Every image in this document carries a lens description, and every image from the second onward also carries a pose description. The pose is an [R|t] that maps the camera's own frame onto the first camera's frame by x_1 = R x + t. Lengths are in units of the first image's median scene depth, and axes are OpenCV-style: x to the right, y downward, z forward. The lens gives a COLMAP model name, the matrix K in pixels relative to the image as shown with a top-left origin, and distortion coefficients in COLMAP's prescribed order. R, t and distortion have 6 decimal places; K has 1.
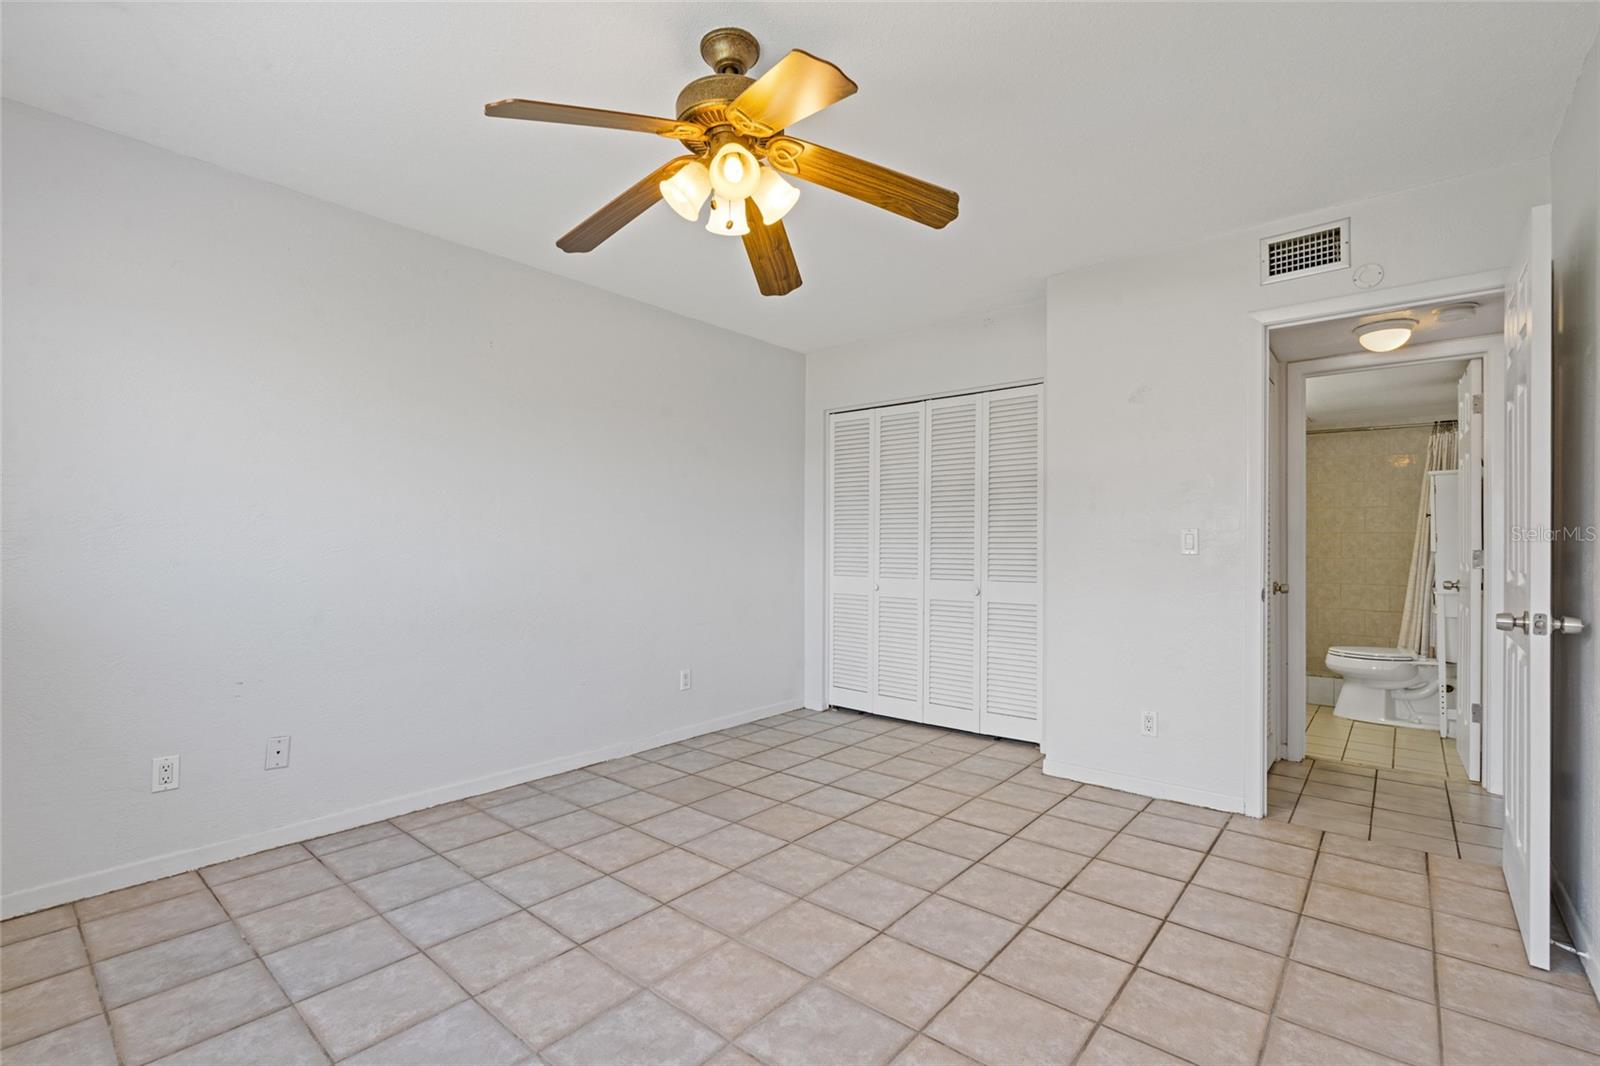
lens RADIAL K [[712.5, 0, 794.1], [0, 712.5, 544.9], [0, 0, 1]] dist [-0.007114, 0.001100]
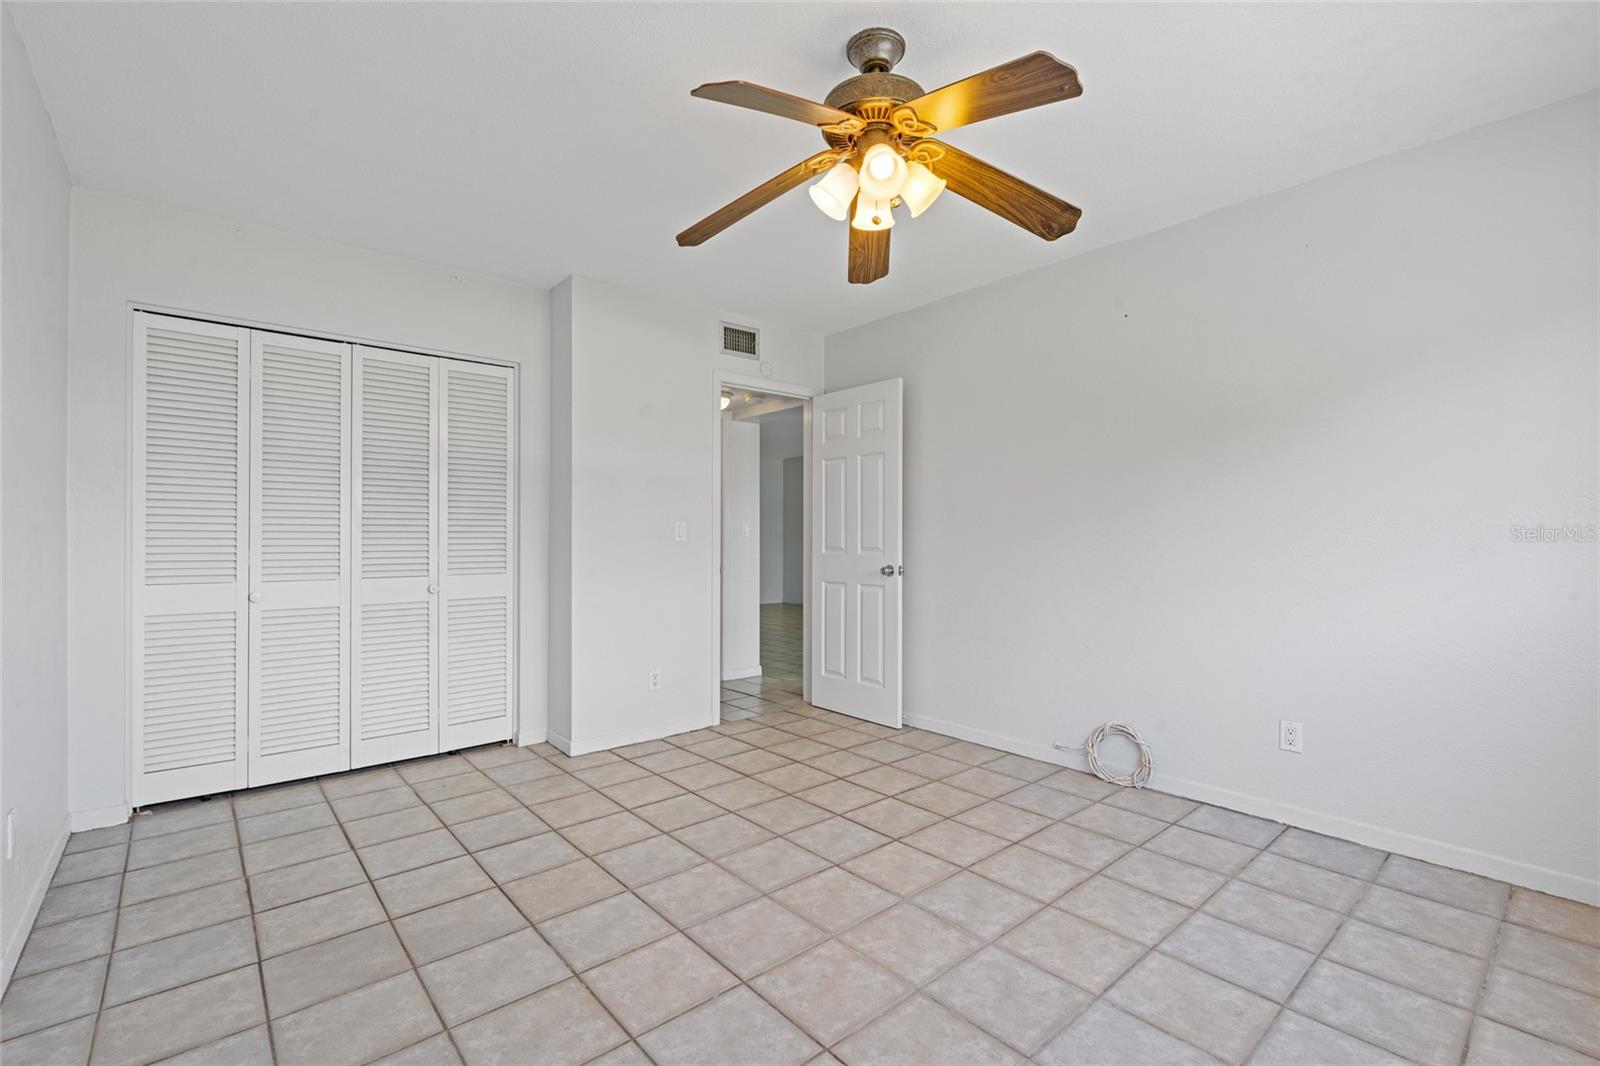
lens RADIAL K [[712.5, 0, 798.7], [0, 712.5, 528.3], [0, 0, 1]] dist [-0.007114, 0.001100]
pose [[0.149651, 0.006821, 0.988715, -0.727191], [-0.000865, 0.999977, -0.006767, -0.001343], [-0.988738, 0.000158, 0.149654, 0.614562]]
